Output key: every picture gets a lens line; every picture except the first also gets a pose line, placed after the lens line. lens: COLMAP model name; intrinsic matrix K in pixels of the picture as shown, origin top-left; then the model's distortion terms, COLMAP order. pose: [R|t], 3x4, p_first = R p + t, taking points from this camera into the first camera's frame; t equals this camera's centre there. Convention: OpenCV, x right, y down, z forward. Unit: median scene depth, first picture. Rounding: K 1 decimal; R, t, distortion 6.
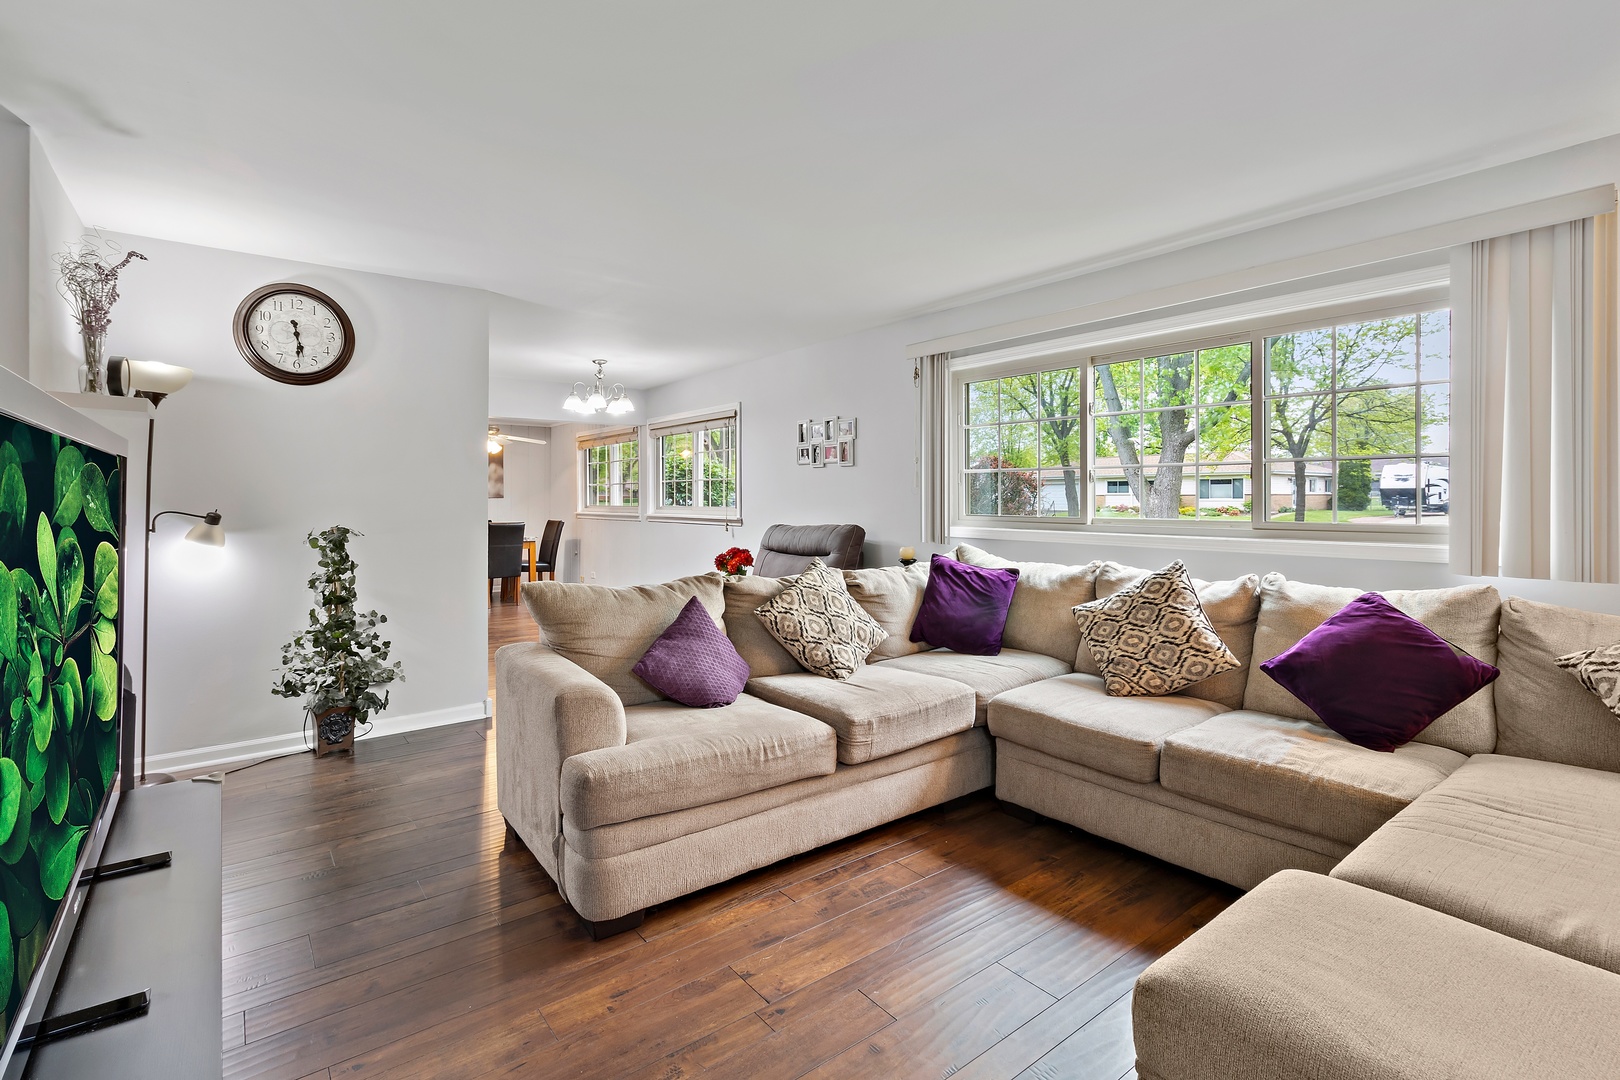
lens RADIAL K [[751.2, 0, 831.4], [0, 751.2, 498.2], [0, 0, 1]] dist [0.007712, -0.000187]
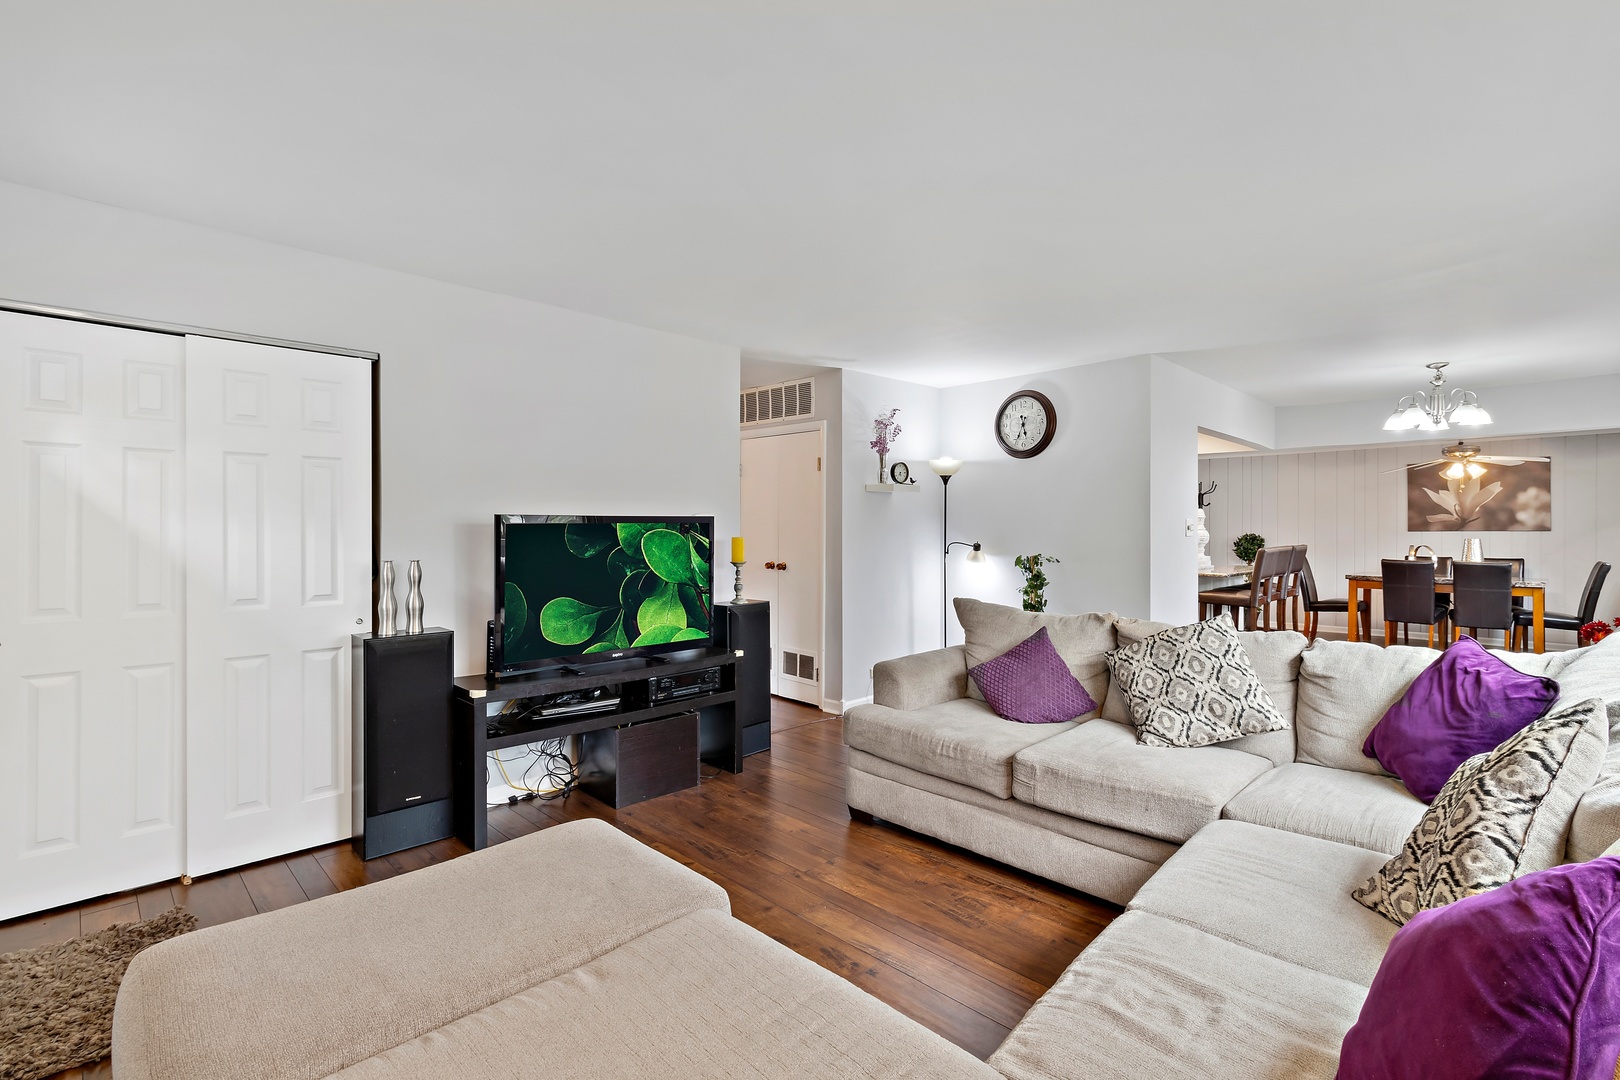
lens RADIAL K [[751.2, 0, 817.0], [0, 751.2, 530.1], [0, 0, 1]] dist [0.007712, -0.000187]
pose [[0.117286, 0.003789, -0.993091, 0.786313], [0.002605, 0.999988, 0.004123, -0.017922], [0.993095, -0.003071, 0.117274, 0.462193]]
